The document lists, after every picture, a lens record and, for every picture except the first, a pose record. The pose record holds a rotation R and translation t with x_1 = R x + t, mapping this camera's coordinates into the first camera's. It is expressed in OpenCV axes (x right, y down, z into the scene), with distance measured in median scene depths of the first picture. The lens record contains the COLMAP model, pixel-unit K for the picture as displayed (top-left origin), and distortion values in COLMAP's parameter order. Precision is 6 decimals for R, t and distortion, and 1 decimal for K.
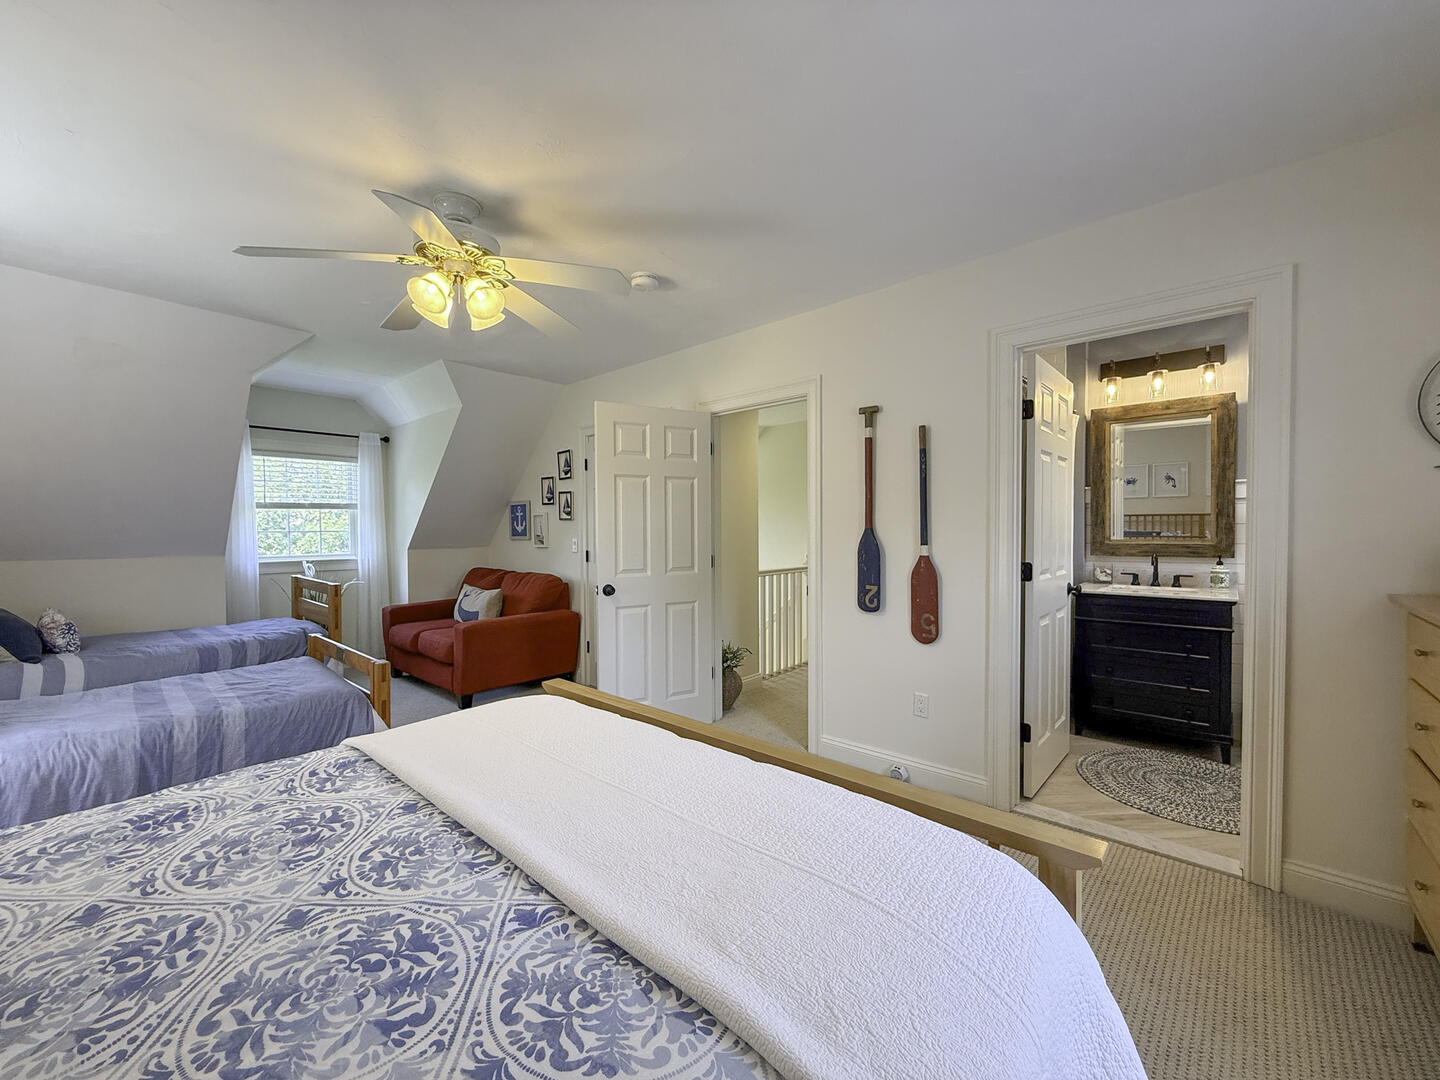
lens RADIAL K [[593.7, 0, 728.2], [0, 593.7, 539.7], [0, 0, 1]] dist [-0.000896, 0.000128]
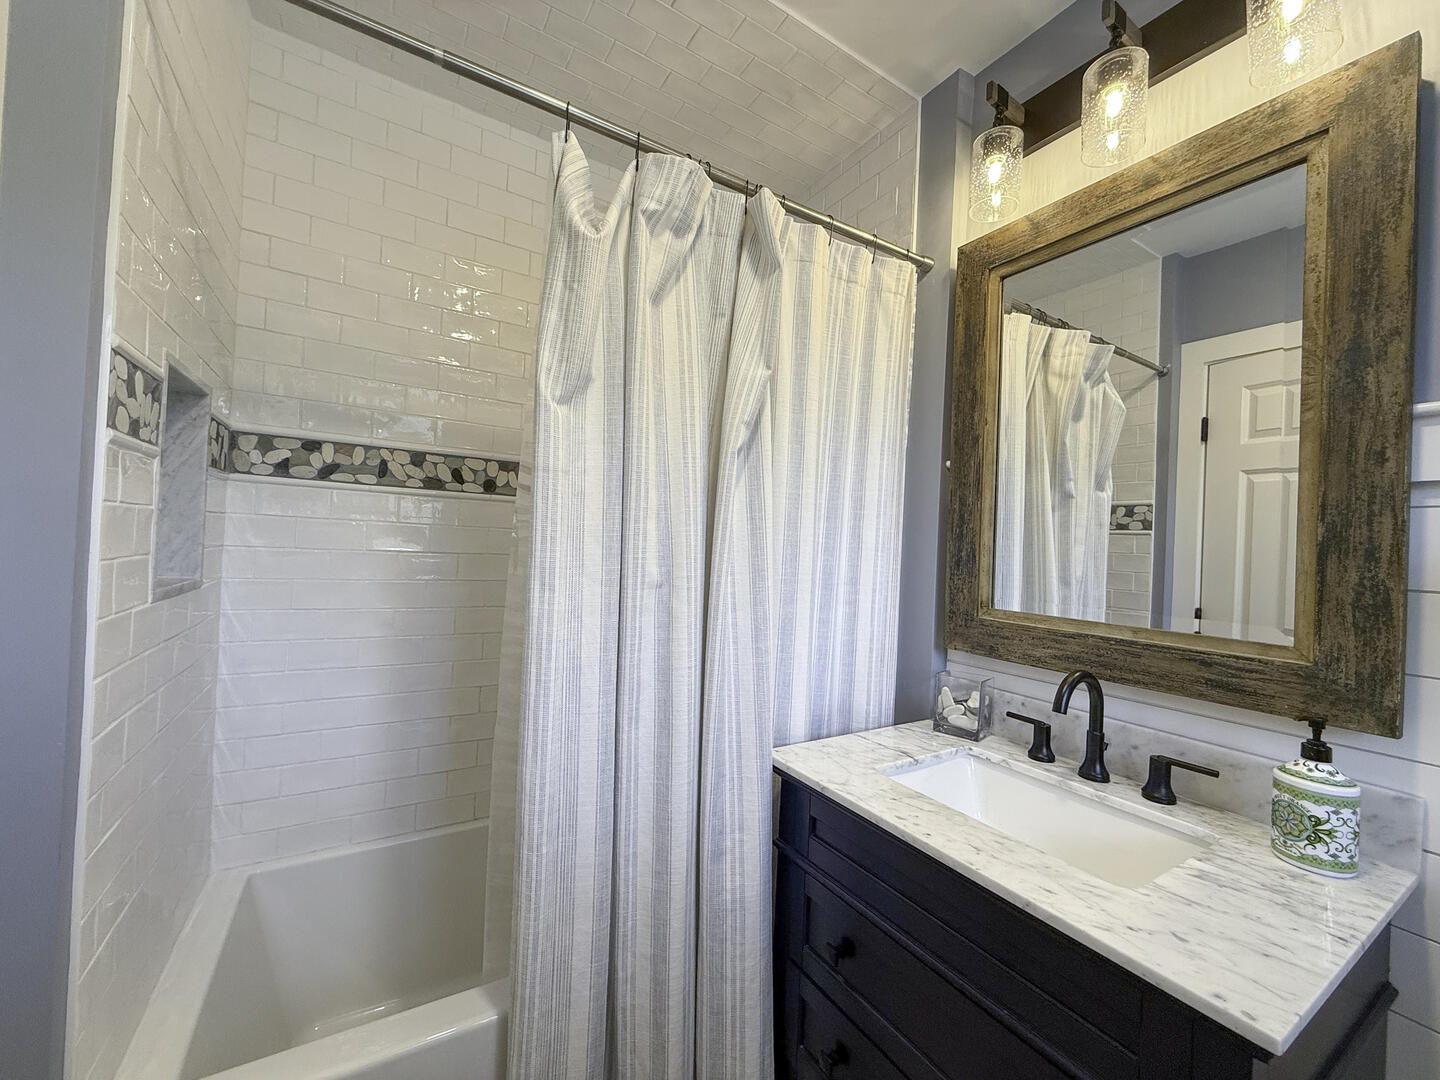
lens RADIAL K [[593.7, 0, 721.5], [0, 593.7, 538.8], [0, 0, 1]] dist [-0.000896, 0.000128]
pose [[0.955213, 0.044223, -0.292596, 0.633978], [-0.052882, 0.998364, -0.021744, -0.026840], [0.291156, 0.036243, 0.955989, 0.664740]]
